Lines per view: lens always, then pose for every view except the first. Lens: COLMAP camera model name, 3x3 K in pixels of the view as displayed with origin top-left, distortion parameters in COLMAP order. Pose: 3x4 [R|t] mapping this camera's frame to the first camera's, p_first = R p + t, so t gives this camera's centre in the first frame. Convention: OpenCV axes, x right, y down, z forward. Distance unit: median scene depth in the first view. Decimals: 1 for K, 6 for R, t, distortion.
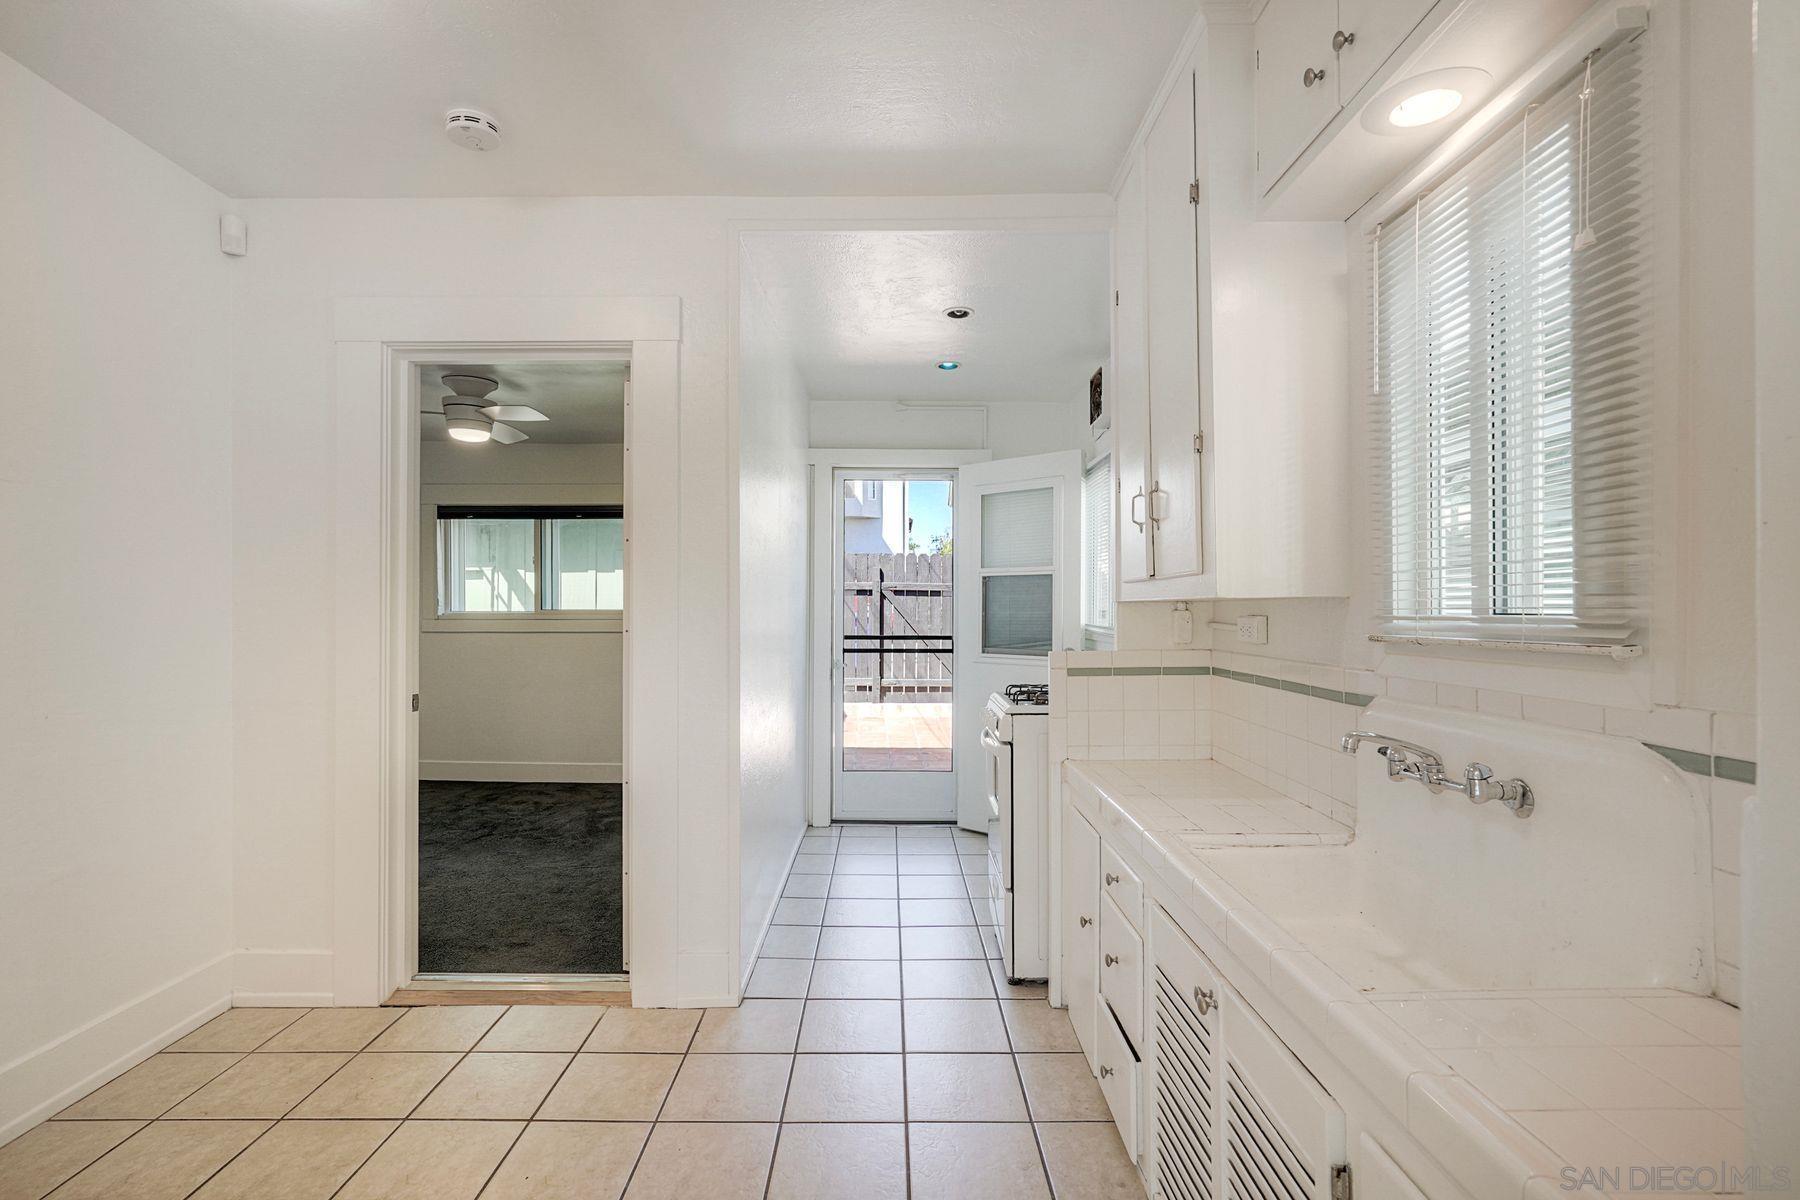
lens RADIAL K [[820.8, 0, 890.6], [0, 820.8, 606.9], [0, 0, 1]] dist [-0.008203, 0.003050]
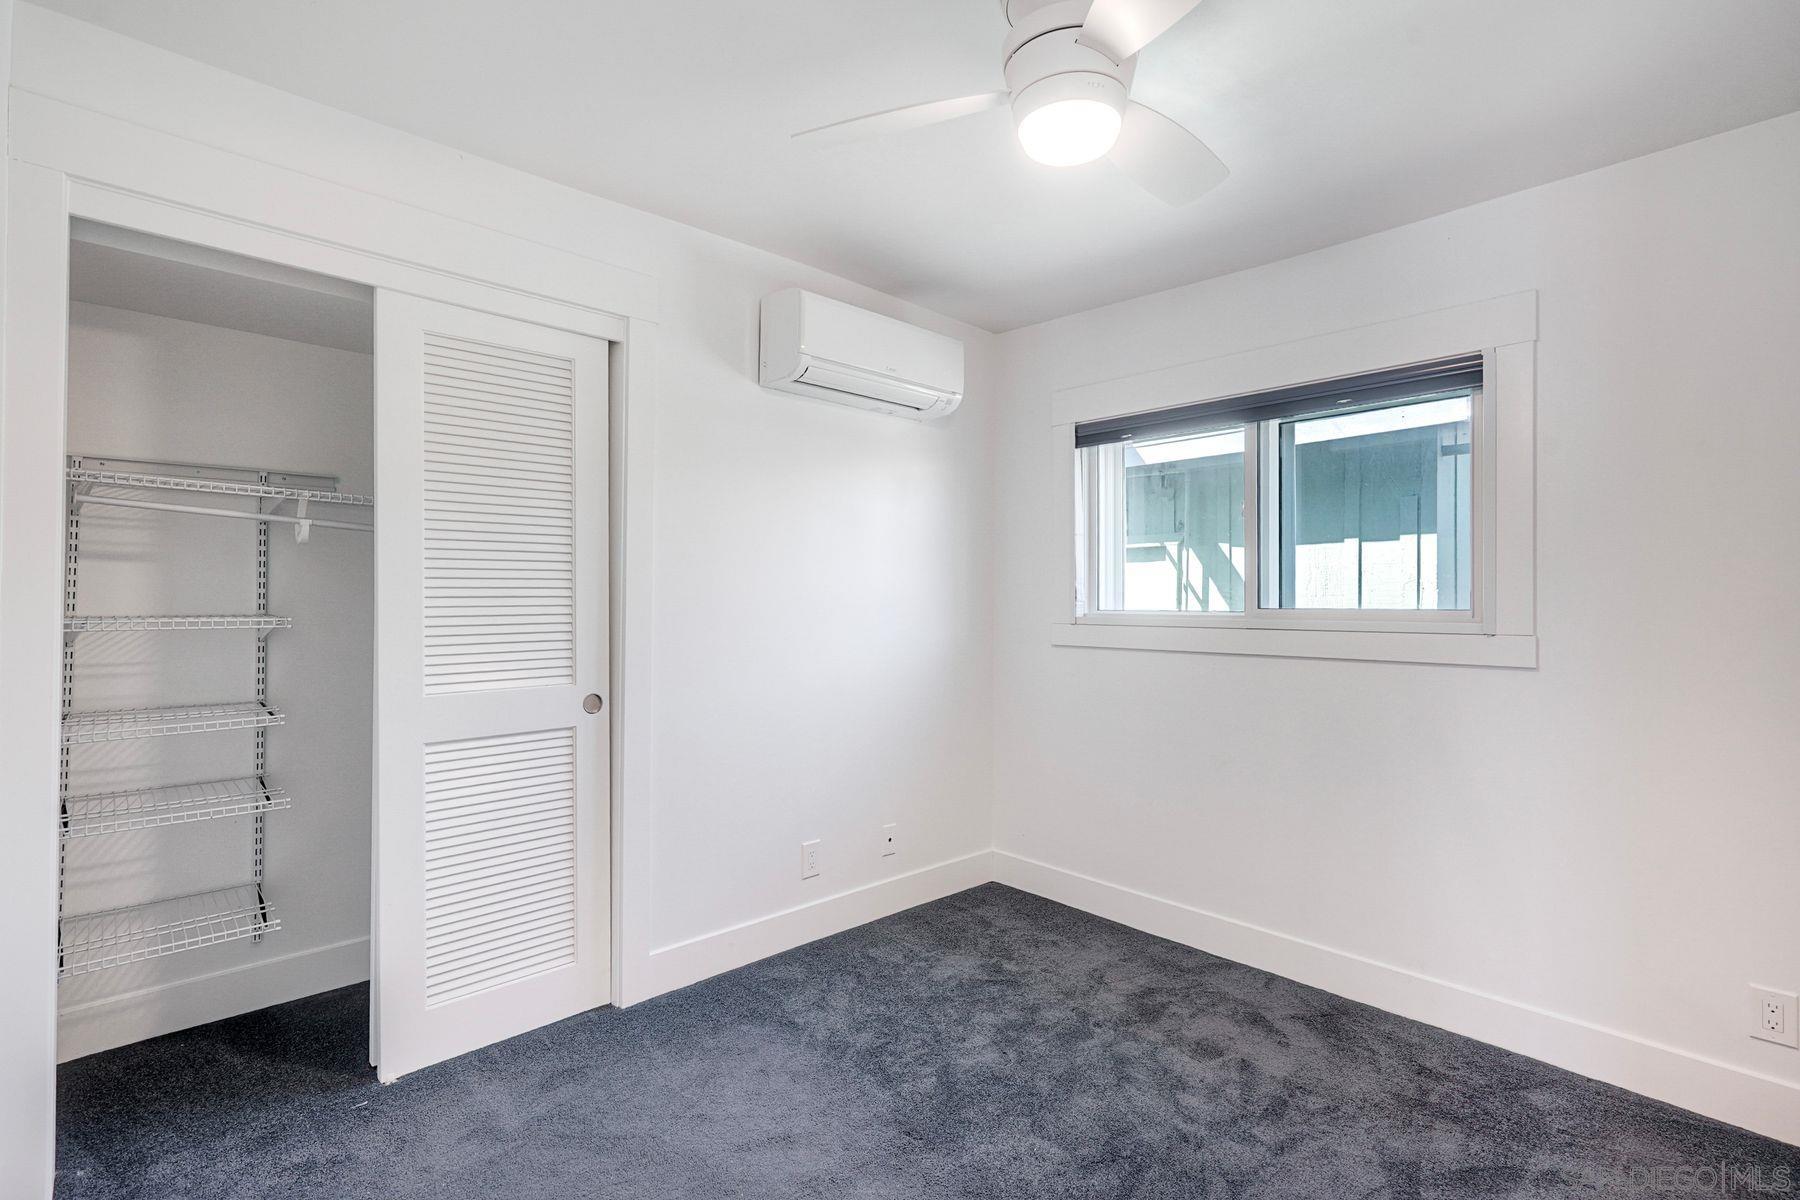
lens RADIAL K [[820.8, 0, 898.7], [0, 820.8, 606.9], [0, 0, 1]] dist [-0.008203, 0.003050]
pose [[0.682345, -0.004414, -0.731017, -0.182449], [-0.001823, 0.999968, -0.007739, 0.006569], [0.731028, 0.006613, 0.682316, 0.432544]]
